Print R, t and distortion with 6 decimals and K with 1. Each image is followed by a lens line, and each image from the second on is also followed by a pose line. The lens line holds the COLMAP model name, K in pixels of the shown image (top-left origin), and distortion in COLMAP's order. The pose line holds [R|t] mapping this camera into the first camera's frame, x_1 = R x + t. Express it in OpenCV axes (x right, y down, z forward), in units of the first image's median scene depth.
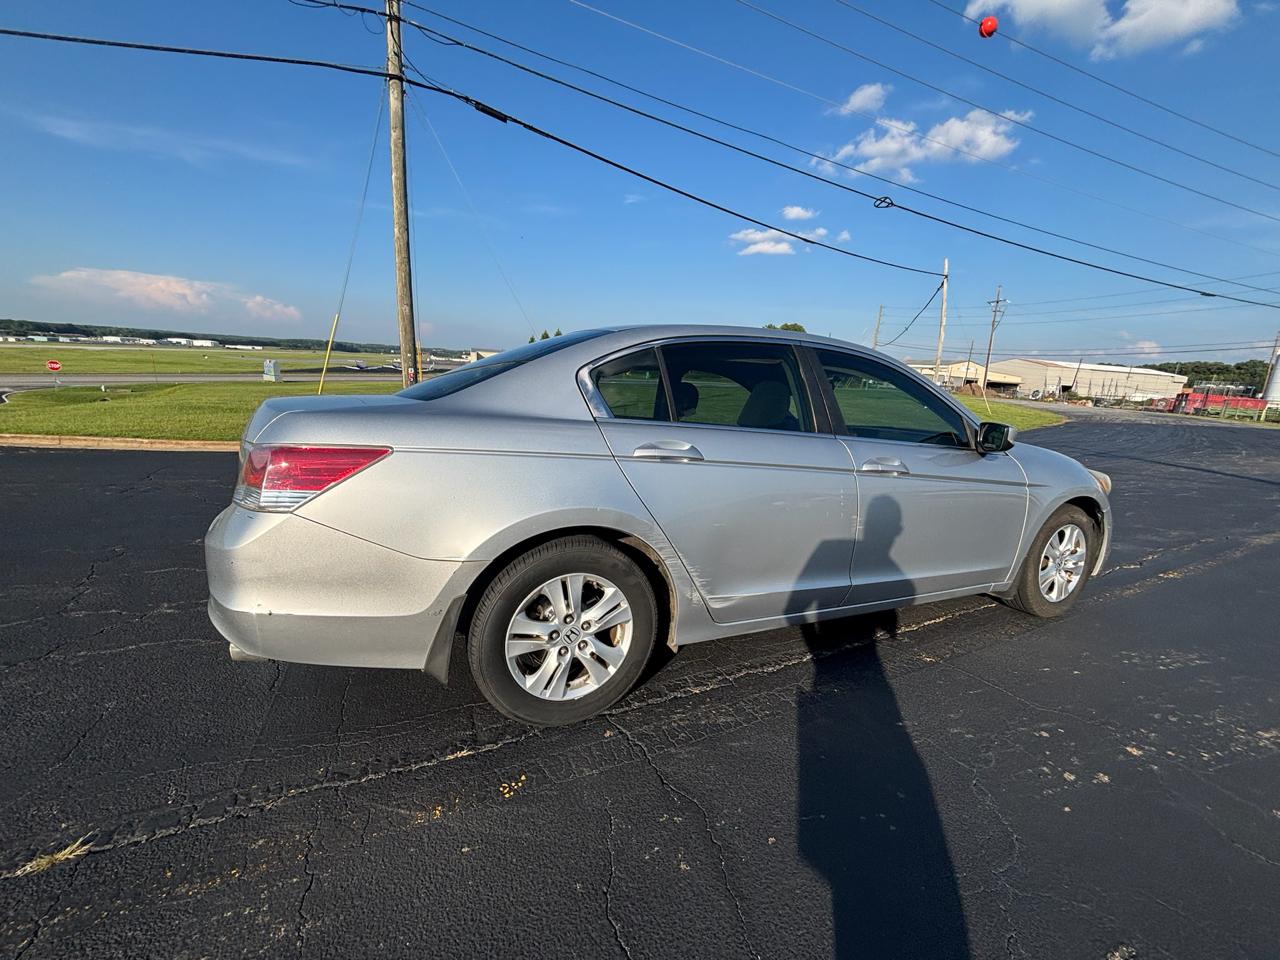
lens RADIAL K [[515.6, 0, 640.4], [0, 515.6, 470.5], [0, 0, 1]] dist [-0.003529, 0.001924]
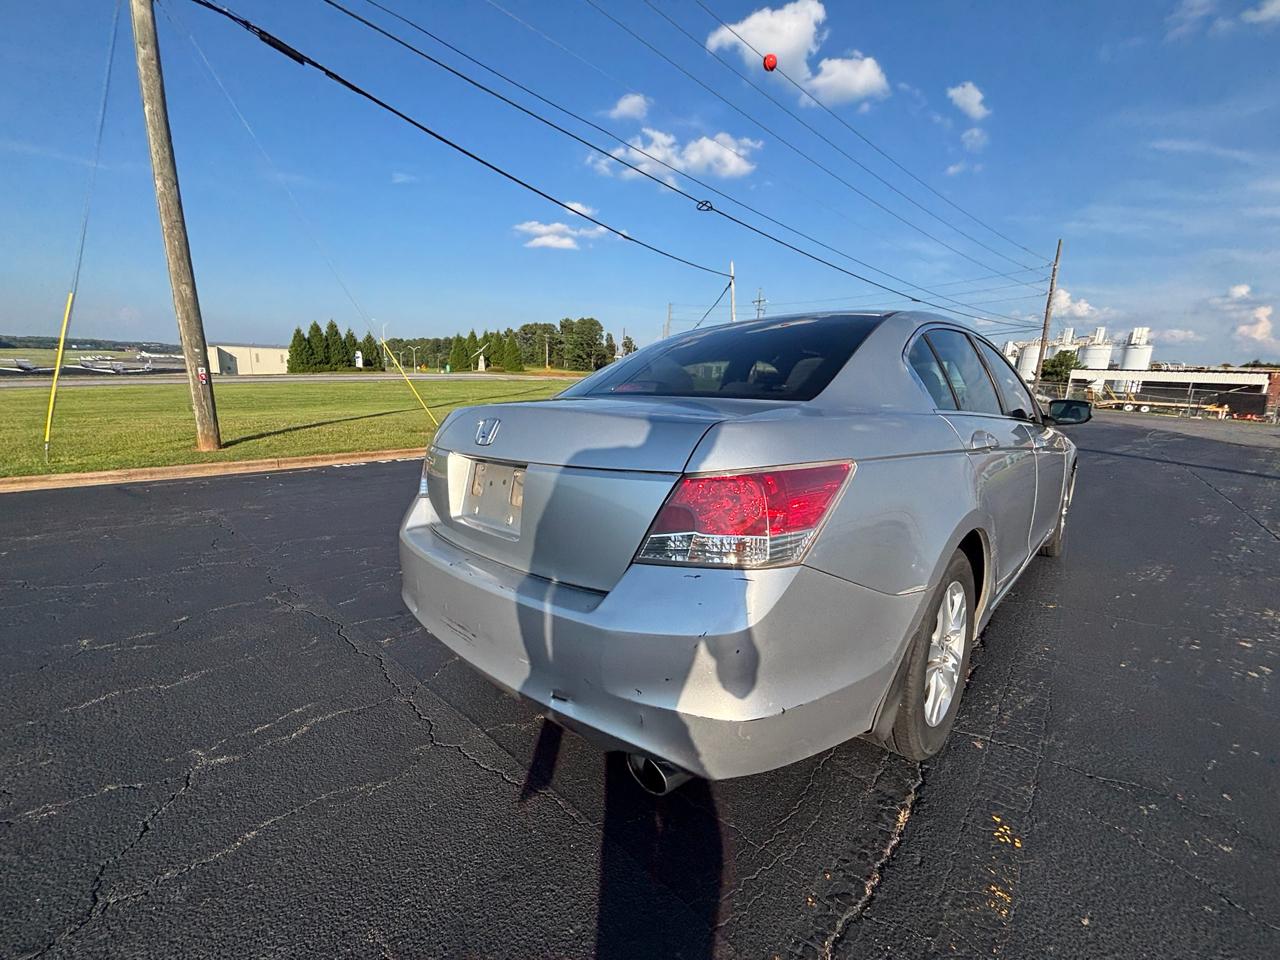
lens RADIAL K [[515.6, 0, 639.3], [0, 515.6, 473.5], [0, 0, 1]] dist [-0.003529, 0.001924]
pose [[0.929134, -0.091919, 0.358136, -0.121113], [0.085853, 0.995766, 0.032841, -0.009213], [-0.359639, 0.000233, 0.933092, 0.044760]]
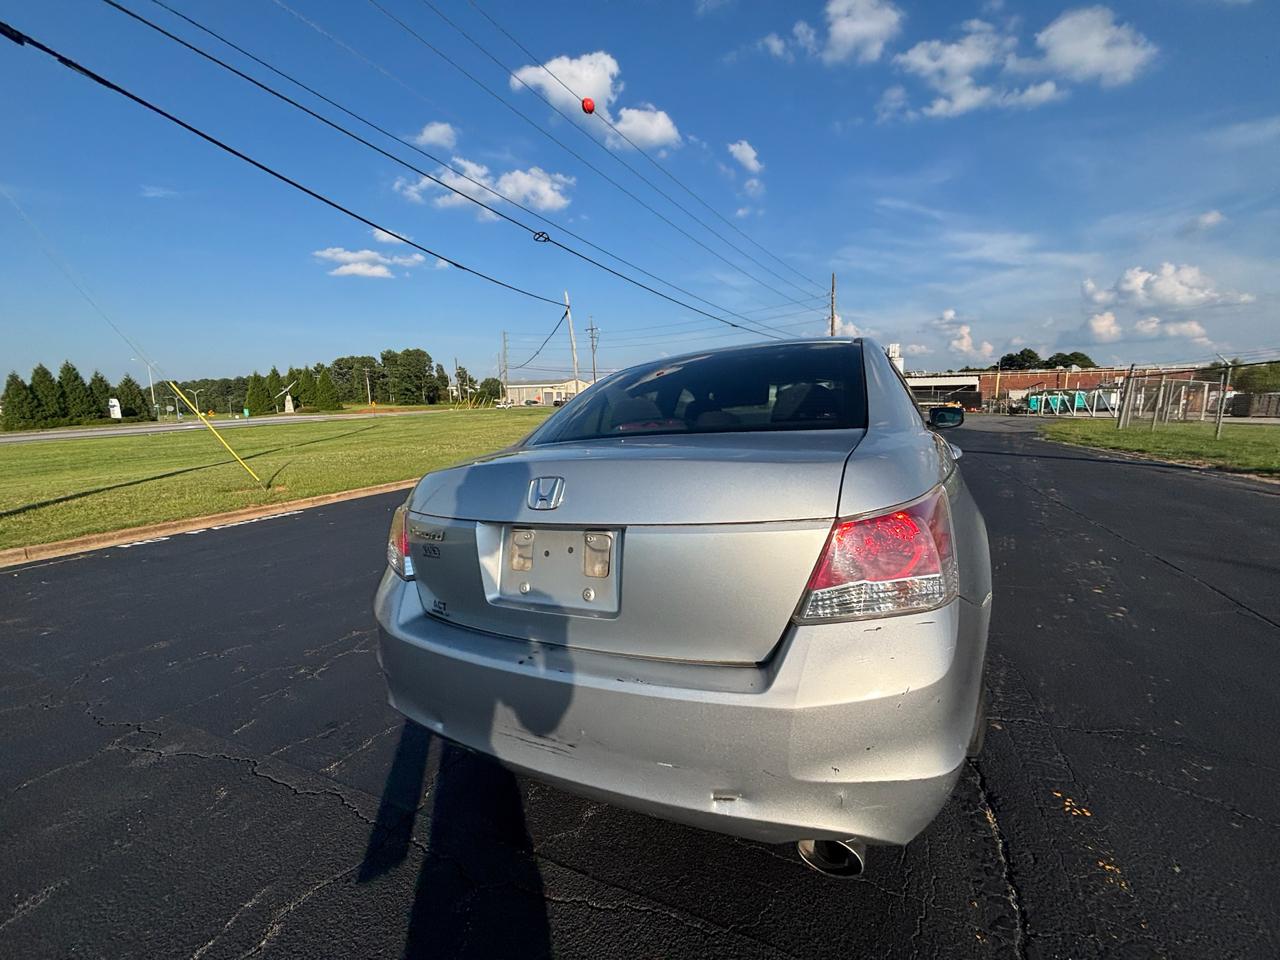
lens RADIAL K [[515.6, 0, 637.9], [0, 515.6, 472.8], [0, 0, 1]] dist [-0.003529, 0.001924]
pose [[0.773540, -0.159889, 0.613247, -0.152057], [0.185274, 0.982431, 0.022444, -0.019153], [-0.606061, 0.096258, 0.789572, 0.074500]]
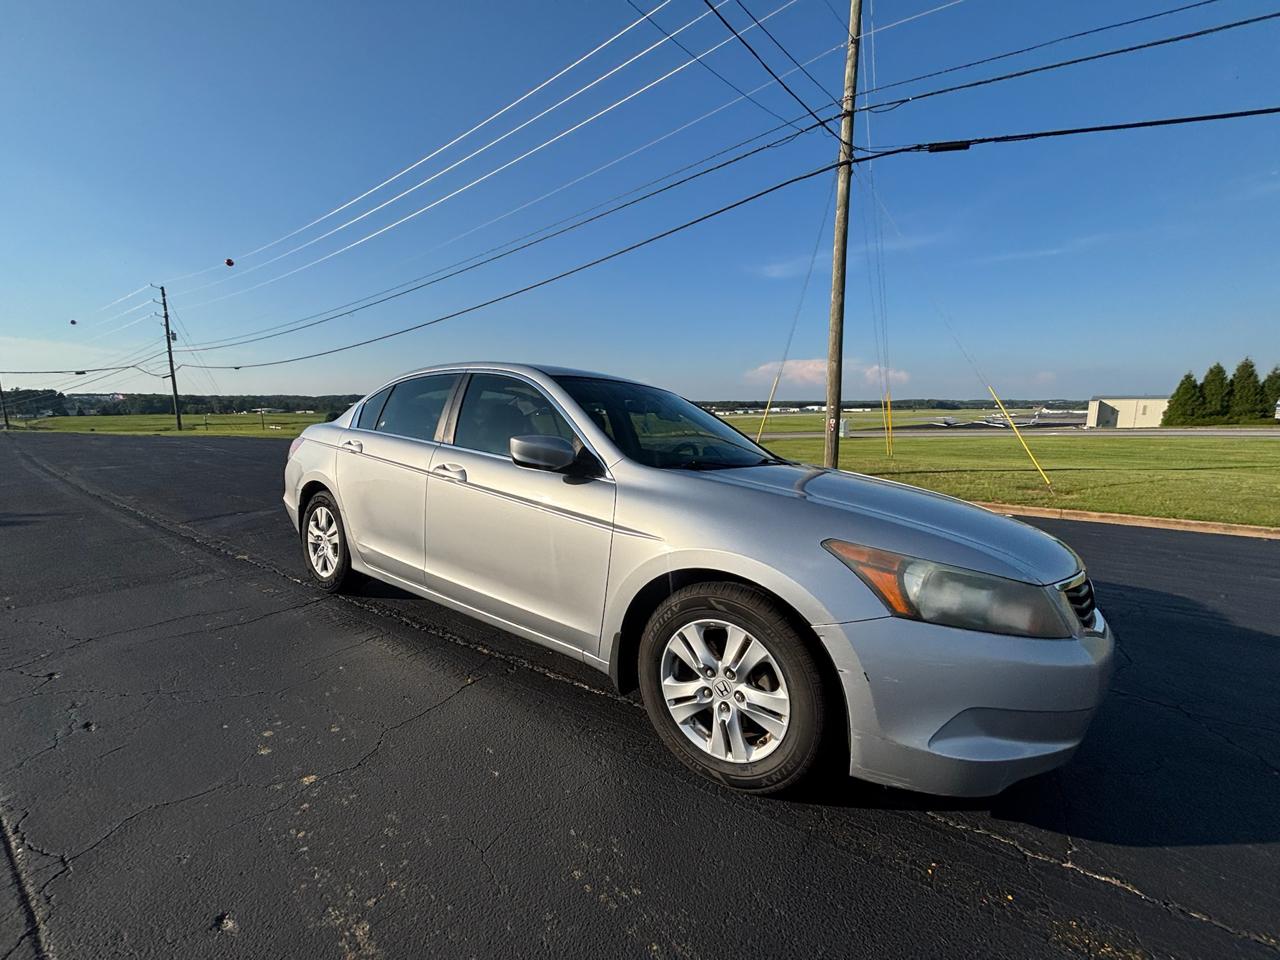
lens RADIAL K [[515.6, 0, 639.8], [0, 515.6, 470.6], [0, 0, 1]] dist [-0.003529, 0.001924]
pose [[0.503172, 0.048381, -0.862831, 0.269491], [-0.142161, 0.989464, -0.027422, -0.006411], [0.852413, 0.136458, 0.504748, 0.130036]]
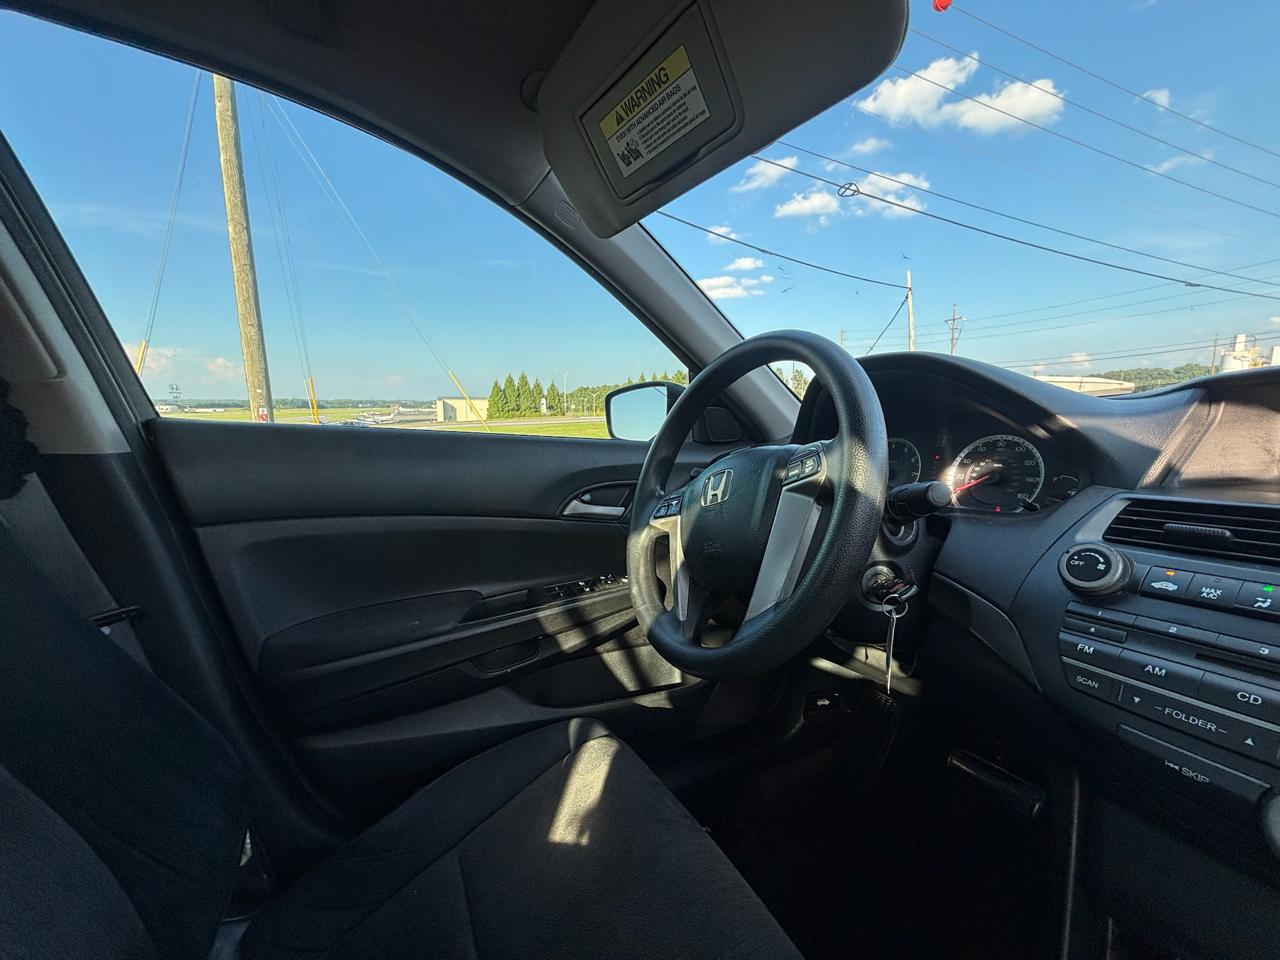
lens RADIAL K [[515.6, 0, 641.3], [0, 515.6, 478.0], [0, 0, 1]] dist [-0.003529, 0.001924]
pose [[0.996643, -0.067551, 0.046246, 0.063887], [0.070132, 0.995927, -0.056670, -0.014011], [-0.042230, 0.059724, 0.997321, 0.221436]]
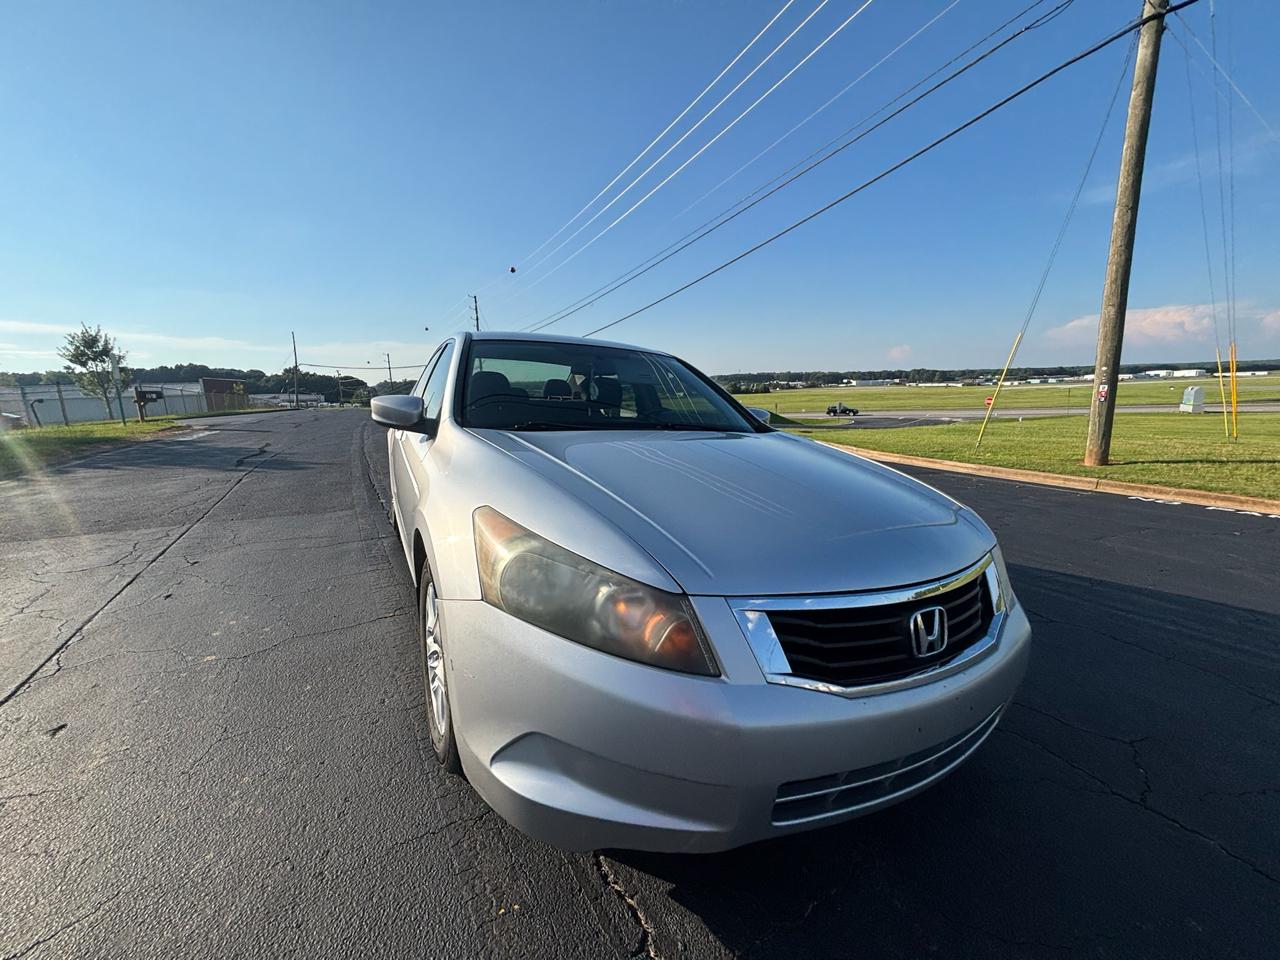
lens RADIAL K [[515.6, 0, 639.9], [0, 515.6, 470.1], [0, 0, 1]] dist [-0.003529, 0.001924]
pose [[0.067993, 0.100929, -0.992568, 0.292155], [-0.166064, 0.982136, 0.088492, -0.021036], [0.983768, 0.158812, 0.083539, 0.244256]]
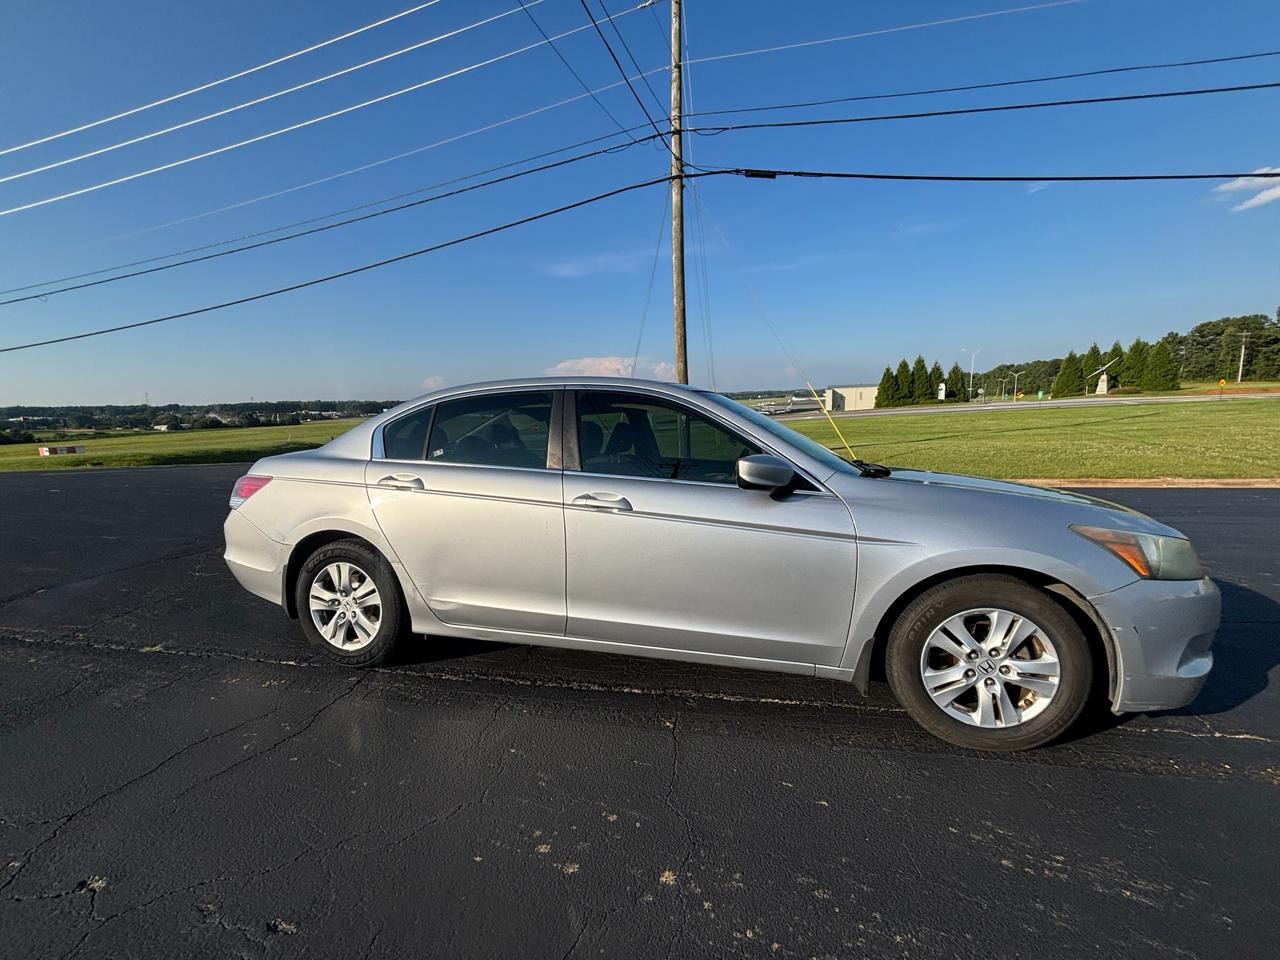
lens RADIAL K [[515.6, 0, 640.6], [0, 515.6, 471.1], [0, 0, 1]] dist [-0.003529, 0.001924]
pose [[0.782973, -0.000910, -0.622054, 0.189413], [-0.043473, 0.997474, -0.056179, -0.002406], [0.620534, 0.071029, 0.780956, 0.044278]]
